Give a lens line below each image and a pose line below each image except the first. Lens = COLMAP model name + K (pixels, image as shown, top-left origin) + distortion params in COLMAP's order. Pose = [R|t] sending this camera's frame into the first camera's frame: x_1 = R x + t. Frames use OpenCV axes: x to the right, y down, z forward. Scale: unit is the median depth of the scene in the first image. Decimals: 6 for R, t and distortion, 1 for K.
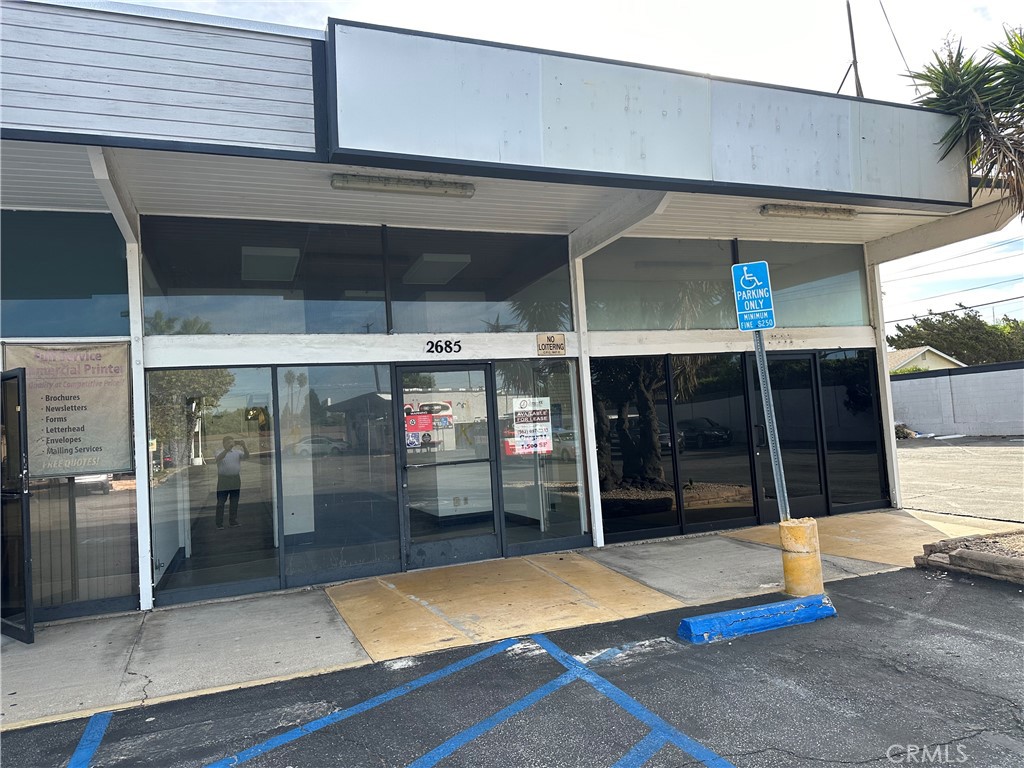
lens RADIAL K [[713.7, 0, 512.2], [0, 713.7, 401.3], [0, 0, 1]] dist [0.104512, -0.138212]
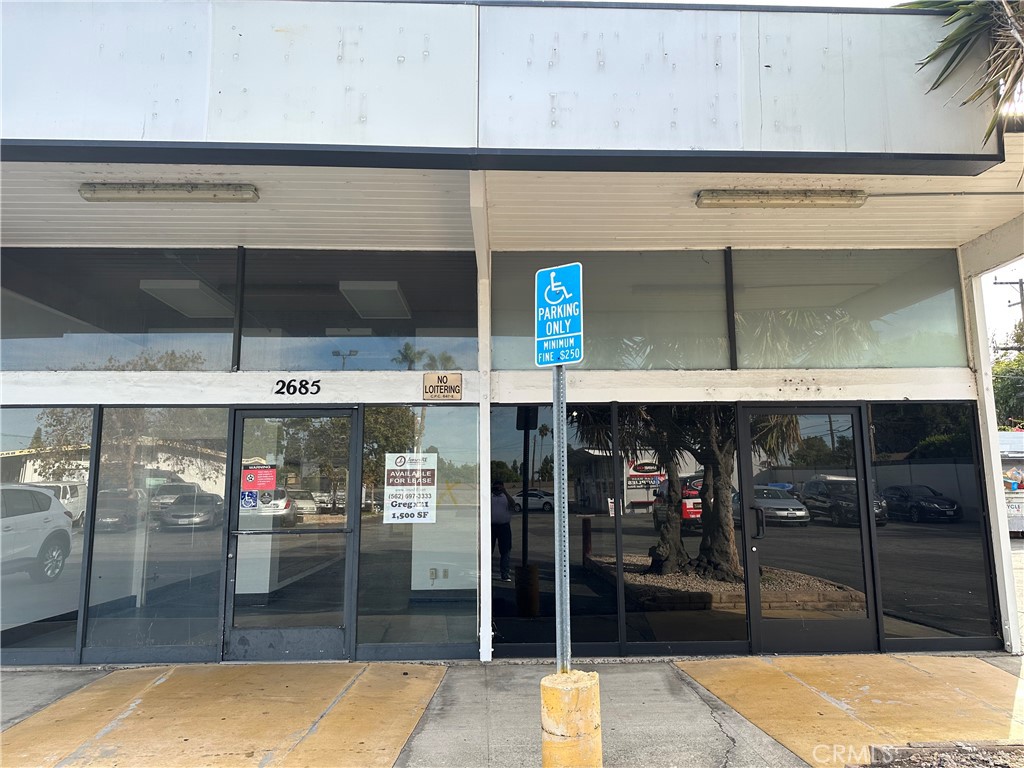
lens RADIAL K [[714.3, 0, 512.0], [0, 714.3, 384.0], [0, 0, 1]] dist [0.083430, -0.104175]
pose [[0.940478, 0.009983, -0.339708, 0.420526], [-0.040842, 0.995644, -0.083814, -0.020518], [0.337392, 0.092700, 0.936789, 0.305765]]
